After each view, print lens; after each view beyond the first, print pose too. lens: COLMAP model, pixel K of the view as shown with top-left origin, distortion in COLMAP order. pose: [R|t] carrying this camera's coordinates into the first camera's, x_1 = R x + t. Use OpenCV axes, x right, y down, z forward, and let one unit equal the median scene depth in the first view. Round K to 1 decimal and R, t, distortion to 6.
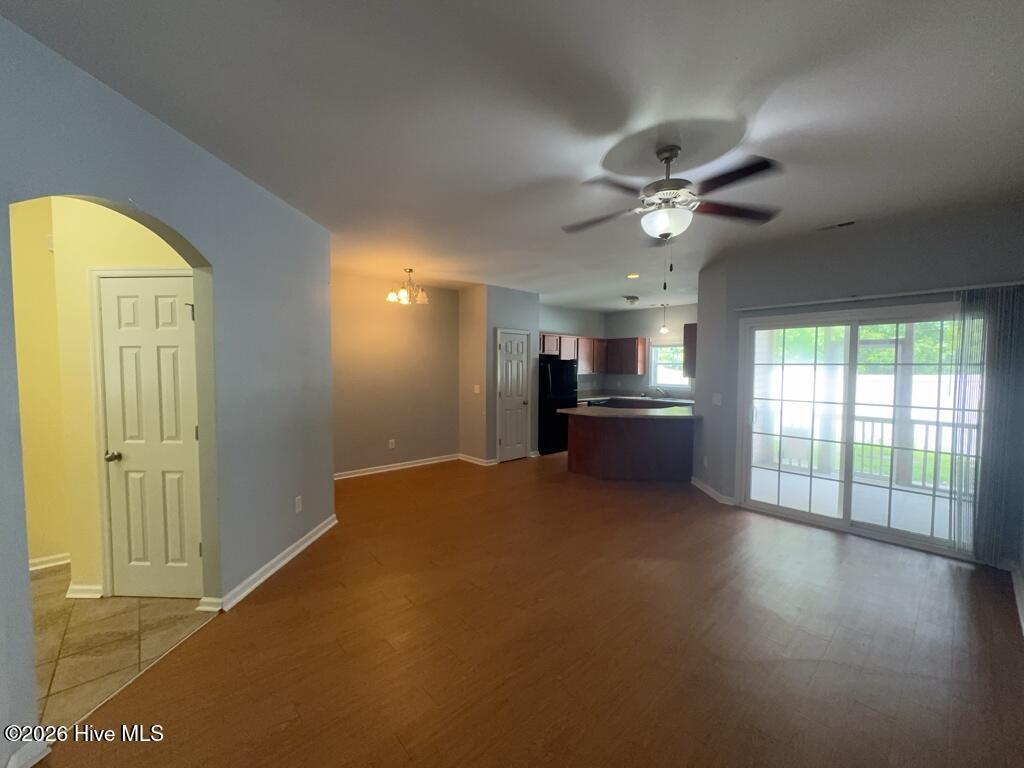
lens RADIAL K [[410.1, 0, 512.0], [0, 410.1, 384.0], [0, 0, 1]] dist [-0.000304, -0.000041]
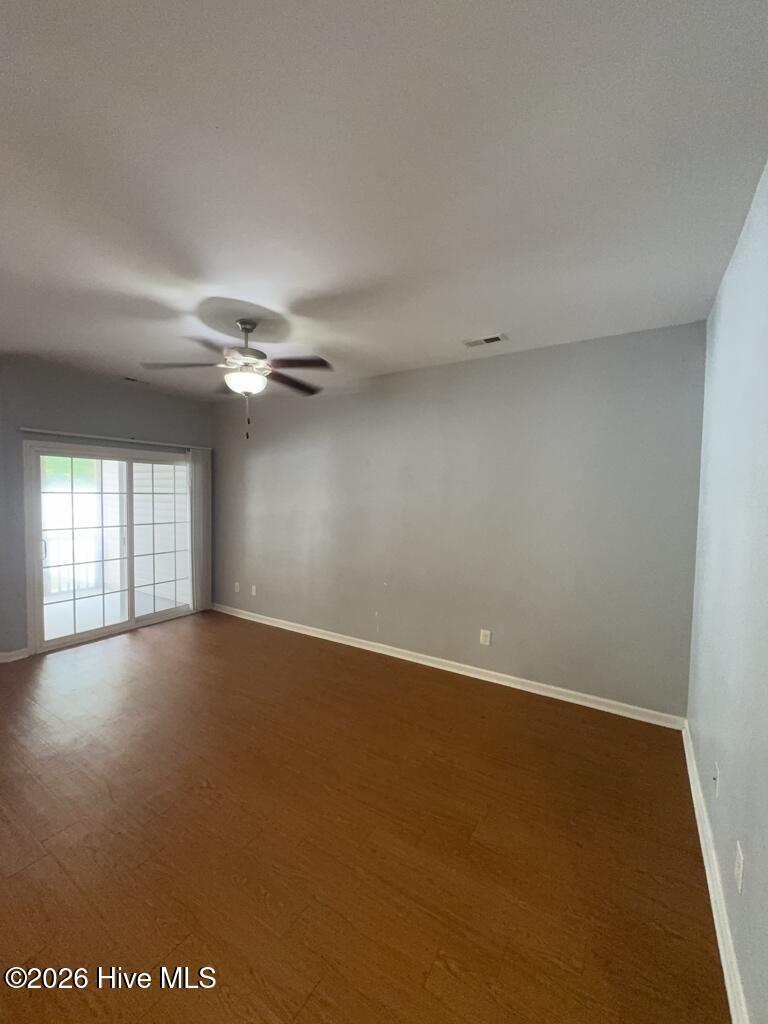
lens RADIAL K [[410.1, 0, 384.0], [0, 410.1, 512.0], [0, 0, 1]] dist [-0.000304, -0.000041]
pose [[-0.270780, -0.056285, 0.960994, -0.345749], [0.023534, 0.997604, 0.065061, -0.033229], [-0.962353, 0.040233, -0.268807, 0.365172]]
